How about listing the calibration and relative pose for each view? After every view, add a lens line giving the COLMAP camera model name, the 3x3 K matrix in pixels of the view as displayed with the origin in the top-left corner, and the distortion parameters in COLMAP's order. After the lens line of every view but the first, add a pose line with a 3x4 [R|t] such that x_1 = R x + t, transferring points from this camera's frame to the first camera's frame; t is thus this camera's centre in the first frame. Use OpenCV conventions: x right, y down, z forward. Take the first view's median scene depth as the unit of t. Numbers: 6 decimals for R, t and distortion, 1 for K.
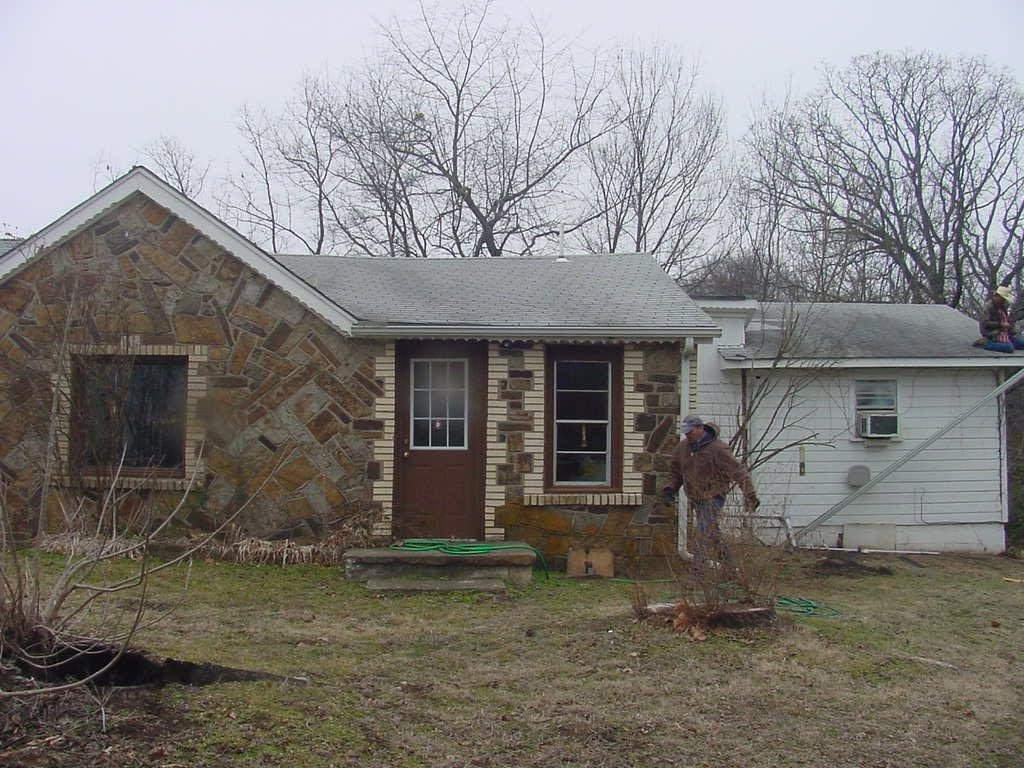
lens RADIAL K [[1195.9, 0, 514.7], [0, 1195.9, 343.7], [0, 0, 1]] dist [-0.237361, 0.310808]
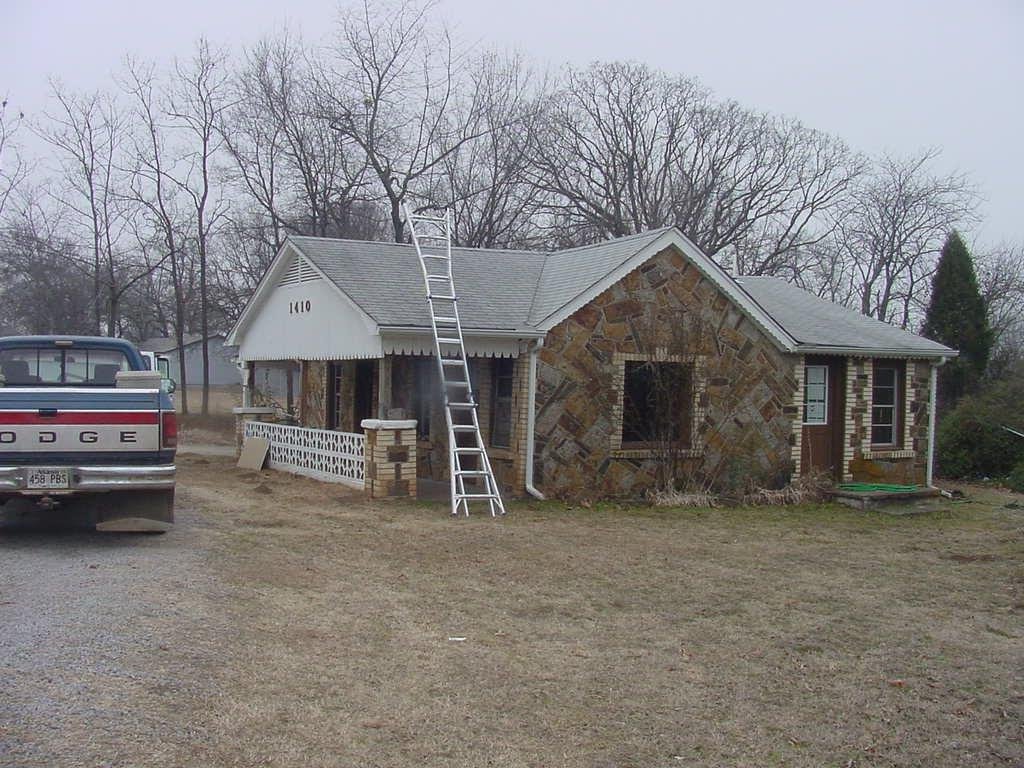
lens RADIAL K [[1195.9, 0, 514.7], [0, 1195.9, 343.7], [0, 0, 1]] dist [-0.237361, 0.310808]
pose [[0.890654, 0.023402, 0.454079, -1.120259], [-0.053828, 0.997078, 0.054195, -0.078509], [-0.451484, -0.072711, 0.889312, -0.175117]]
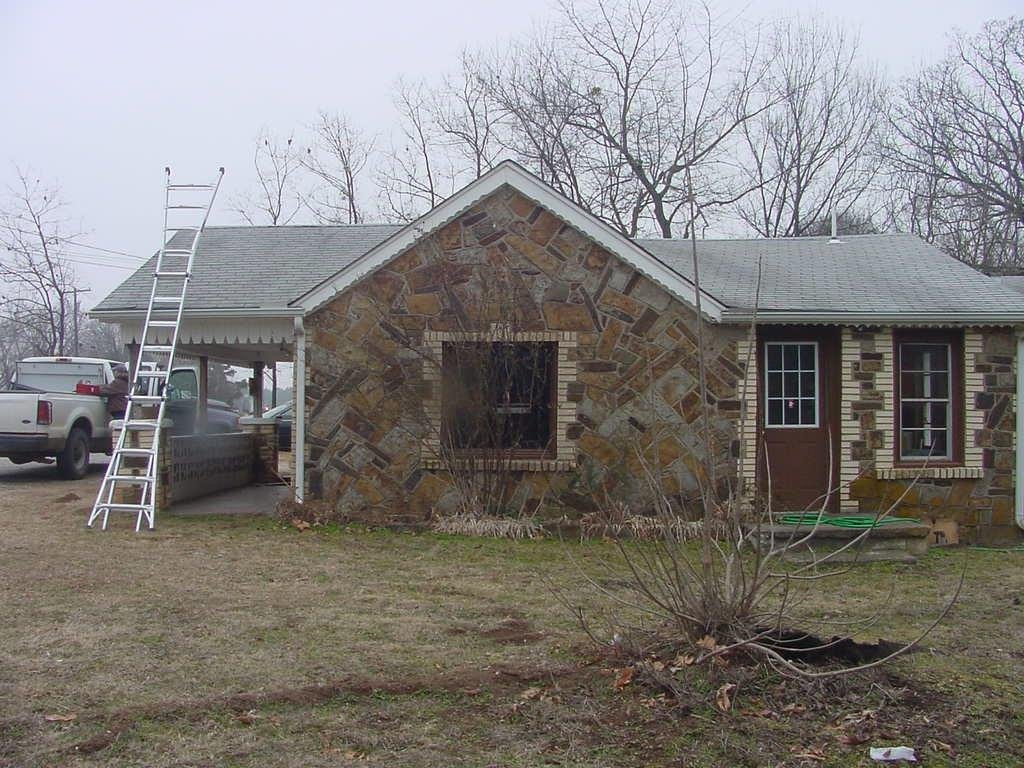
lens RADIAL K [[1186.7, 0, 512.0], [0, 1186.7, 384.0], [0, 0, 1]] dist [-0.218067, 0.294430]
pose [[0.999041, -0.008249, -0.042999, -0.272700], [0.011159, 0.997631, 0.067879, -0.024294], [0.042337, -0.068293, 0.996767, -0.051367]]
